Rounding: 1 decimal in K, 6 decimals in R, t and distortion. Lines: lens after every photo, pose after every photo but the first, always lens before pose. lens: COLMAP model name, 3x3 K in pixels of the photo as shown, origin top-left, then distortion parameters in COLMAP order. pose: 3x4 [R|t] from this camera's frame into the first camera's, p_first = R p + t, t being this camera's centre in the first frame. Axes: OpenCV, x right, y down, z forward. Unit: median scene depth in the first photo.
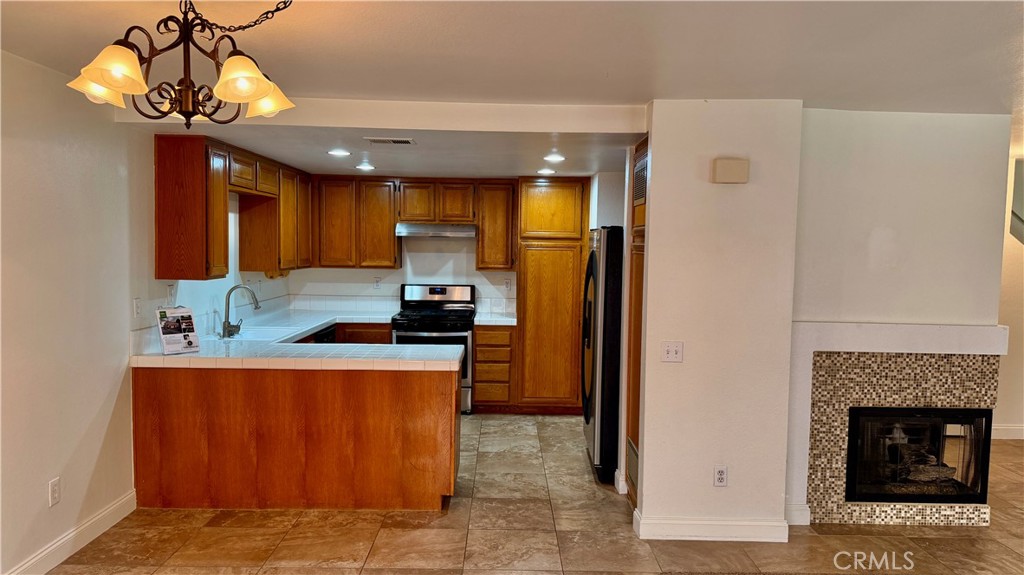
lens RADIAL K [[723.4, 0, 512.0], [0, 723.4, 287.5], [0, 0, 1]] dist [0.086766, -0.097918]
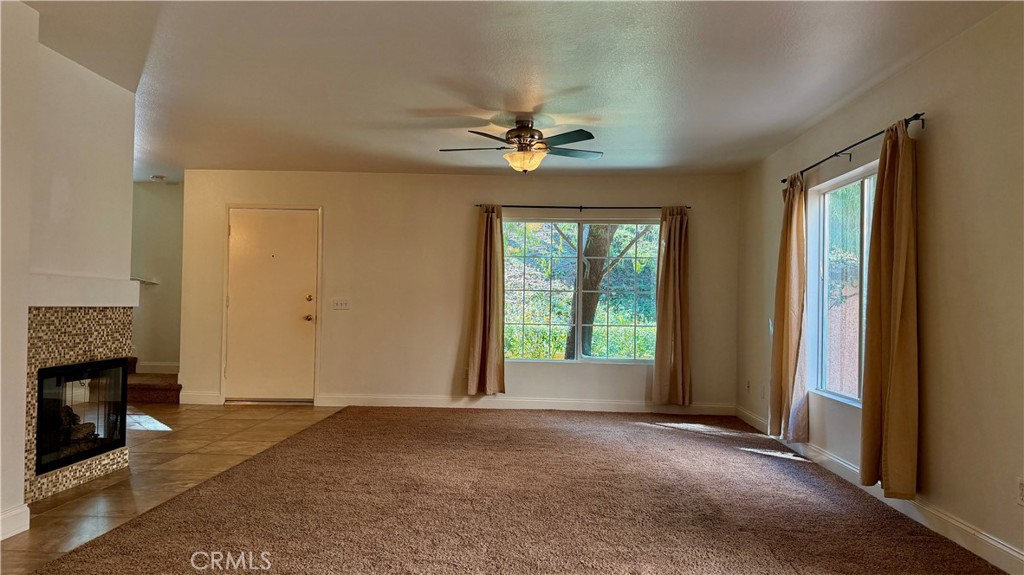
lens RADIAL K [[723.4, 0, 512.0], [0, 723.4, 287.5], [0, 0, 1]] dist [0.086766, -0.097918]
pose [[0.053140, 0.006555, 0.998566, -0.264871], [0.043157, 0.999029, -0.008855, 0.061871], [-0.997654, 0.043565, 0.052806, 0.238118]]
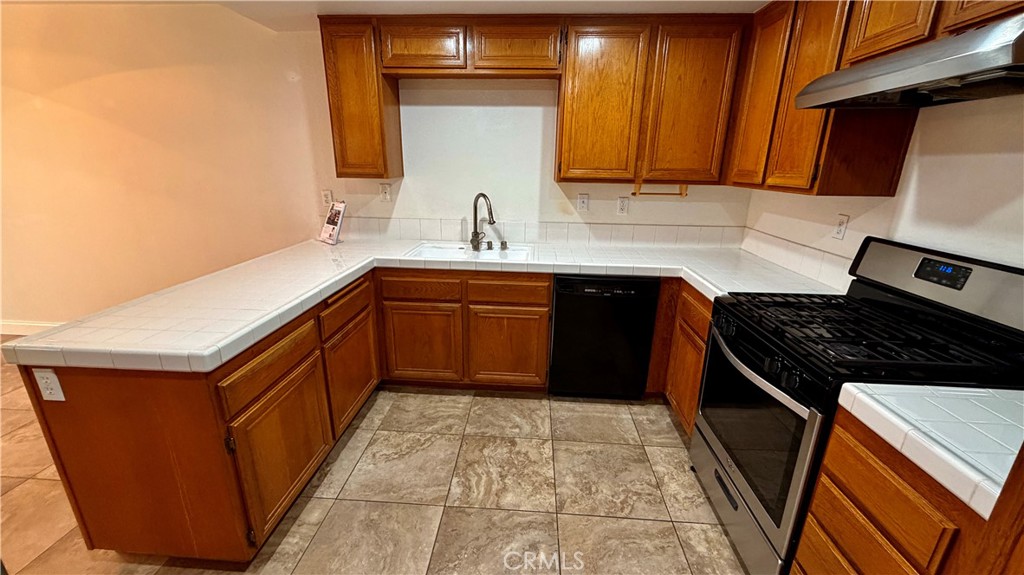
lens RADIAL K [[408.8, 0, 506.5], [0, 408.8, 290.8], [0, 0, 1]] dist [0.001788, 0.000242]
pose [[-0.096469, 0.278961, -0.955445, 0.105169], [-0.073522, 0.955302, 0.286343, -0.028853], [0.992617, 0.097869, -0.071648, 0.884855]]
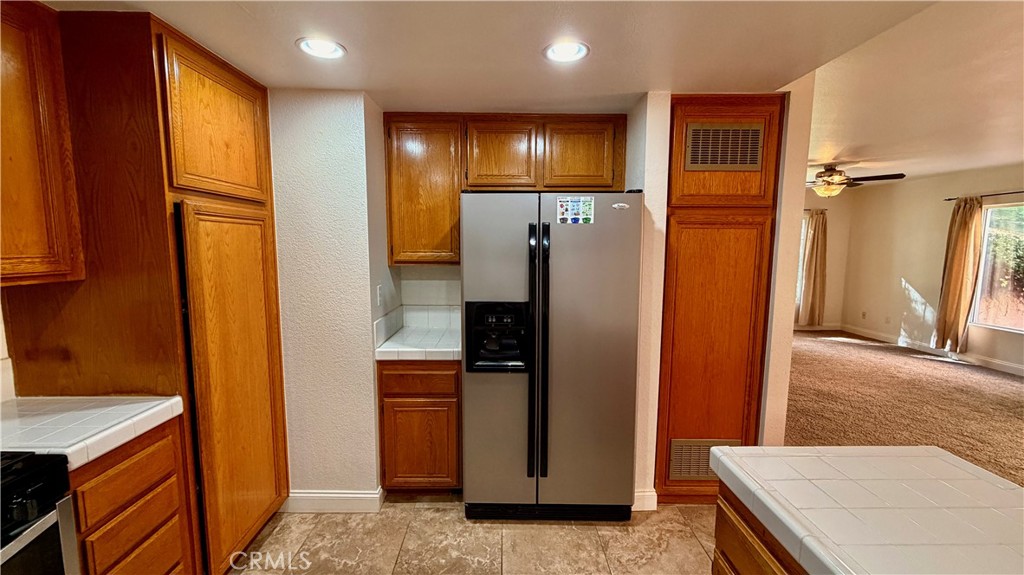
lens RADIAL K [[408.8, 0, 506.5], [0, 408.8, 290.8], [0, 0, 1]] dist [0.001788, 0.000242]
pose [[-0.005325, -0.127648, 0.991805, -0.211085], [0.059283, 0.990034, 0.127739, -0.032223], [-0.998227, 0.059478, 0.002295, 0.826941]]
